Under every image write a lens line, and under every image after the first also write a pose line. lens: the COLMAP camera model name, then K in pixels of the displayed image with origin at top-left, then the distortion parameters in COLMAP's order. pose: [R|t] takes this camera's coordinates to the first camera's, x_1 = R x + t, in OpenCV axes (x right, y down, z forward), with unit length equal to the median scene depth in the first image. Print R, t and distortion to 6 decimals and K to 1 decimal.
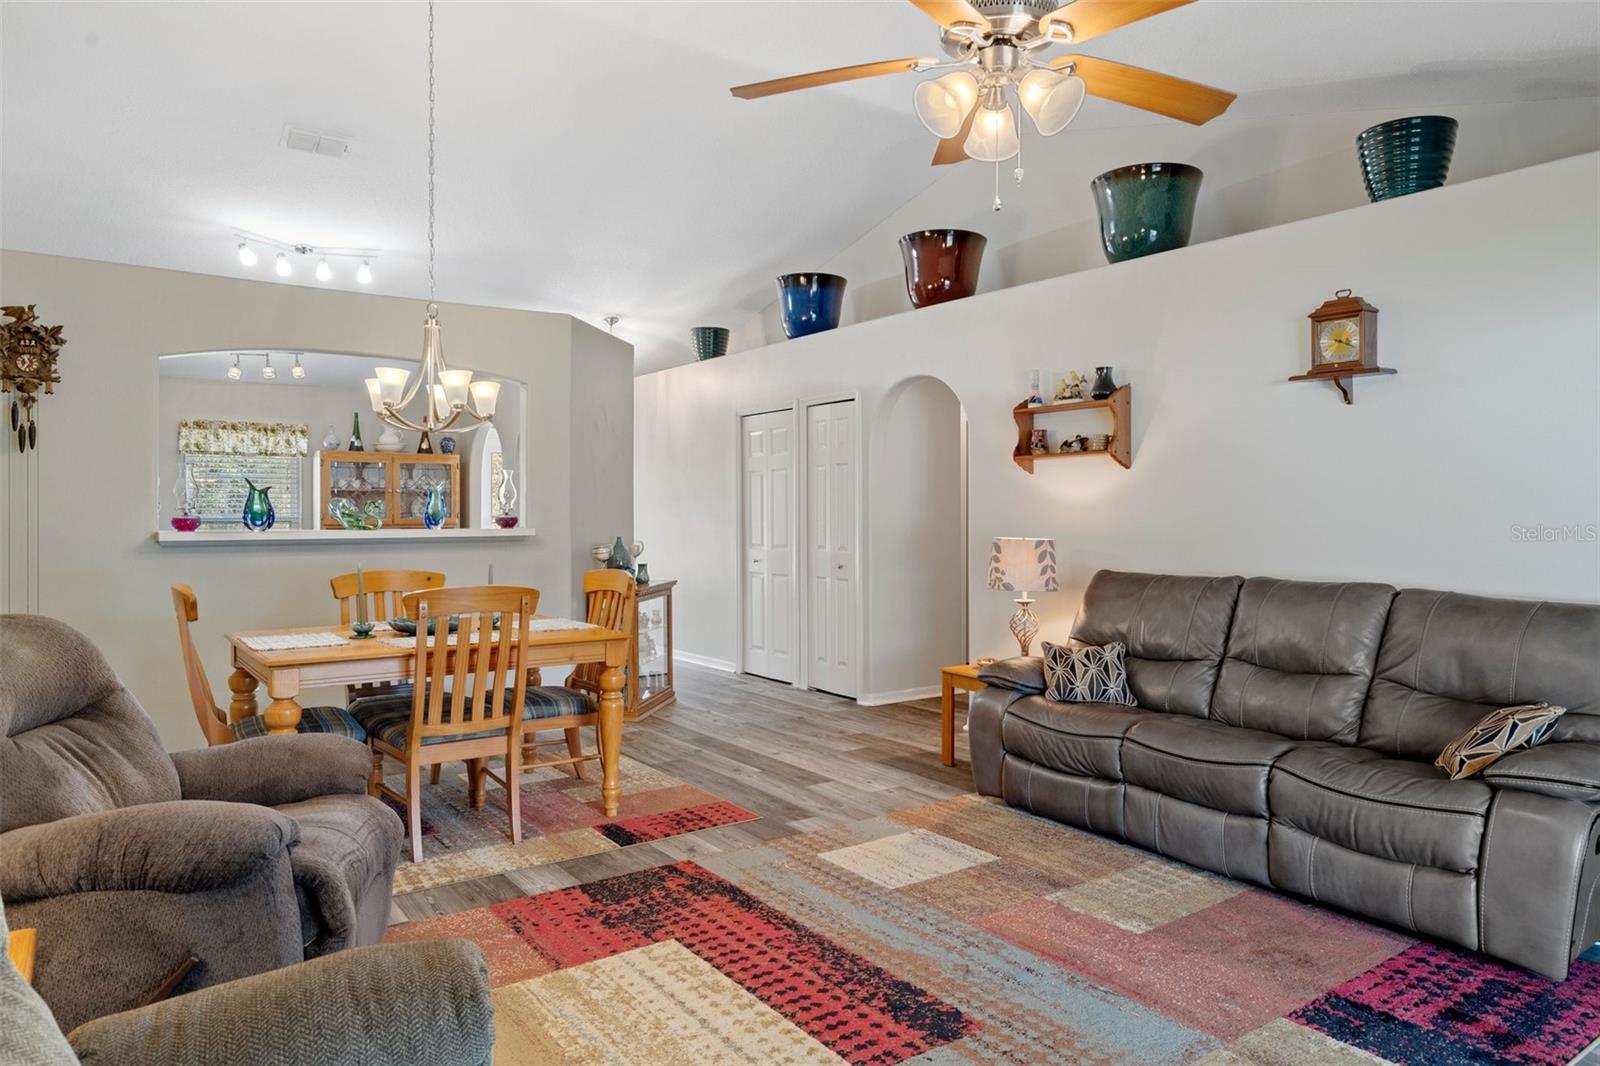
lens RADIAL K [[1017.1, 0, 798.8], [0, 1017.1, 495.9], [0, 0, 1]] dist [0.008511, -0.001624]
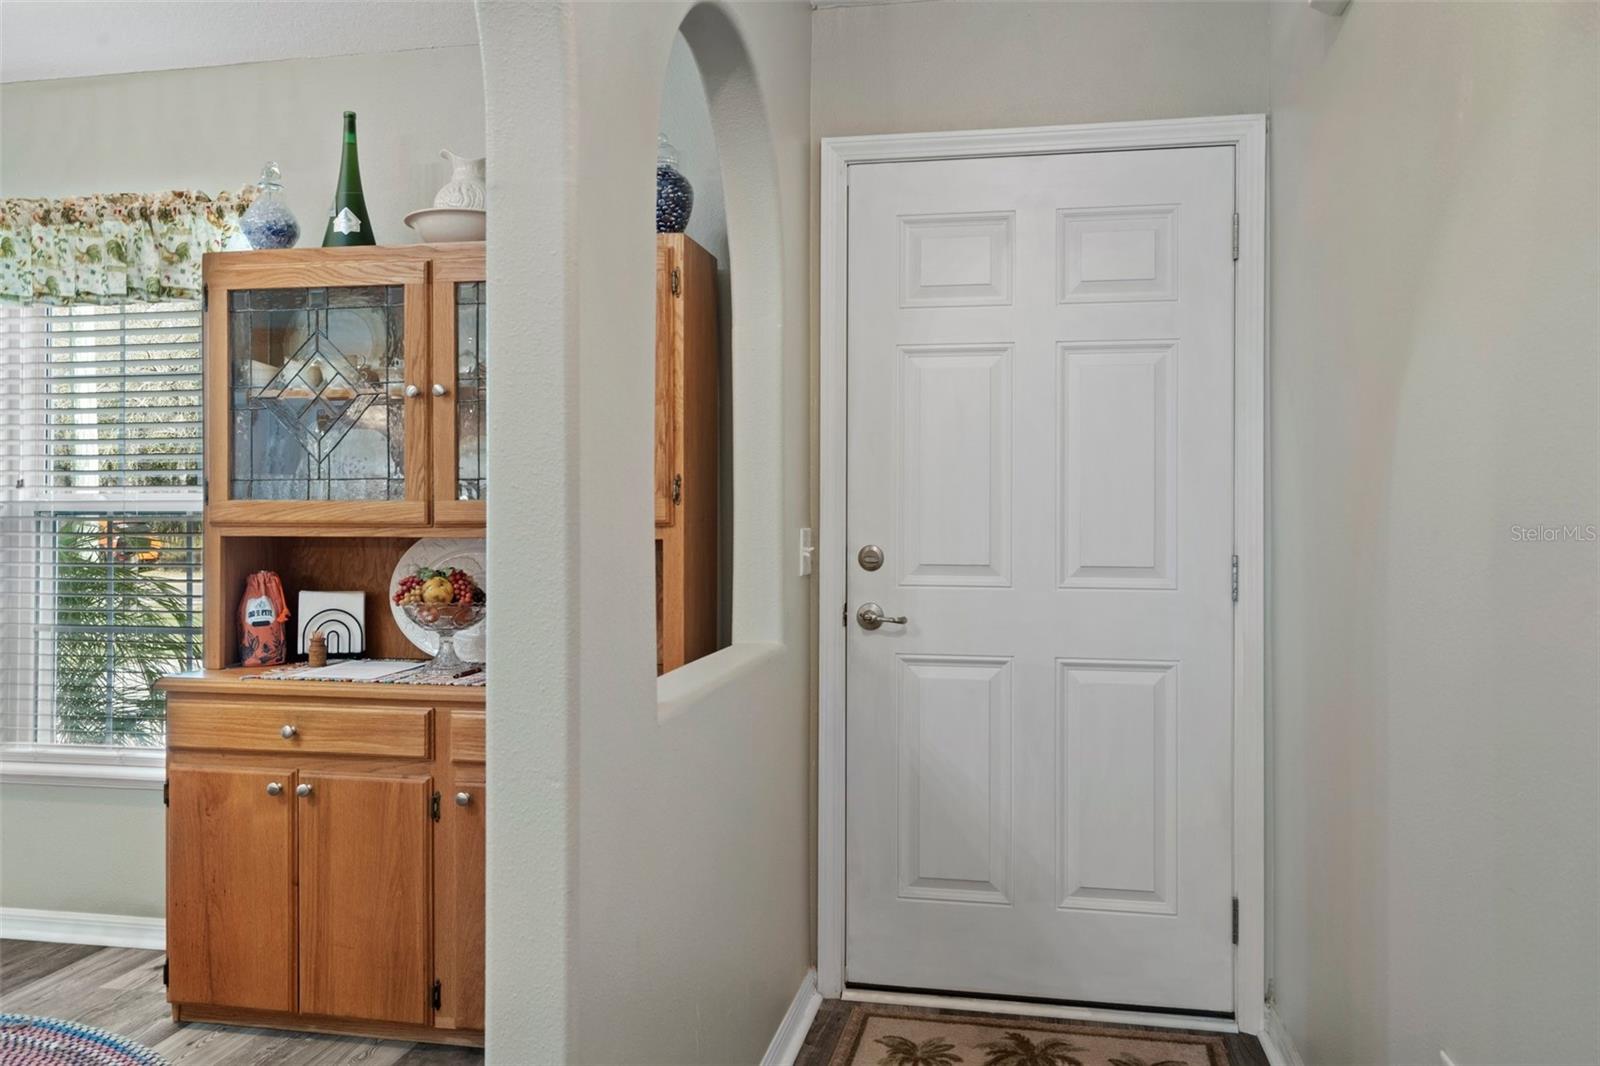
lens RADIAL K [[1223.8, 0, 798.0], [0, 1223.8, 514.7], [0, 0, 1]] dist [0.014391, -0.011402]
pose [[0.692102, -0.001997, -0.721797, -0.121903], [0.012089, 0.999888, 0.008825, 0.025665], [0.721698, -0.014834, 0.692049, 0.905055]]
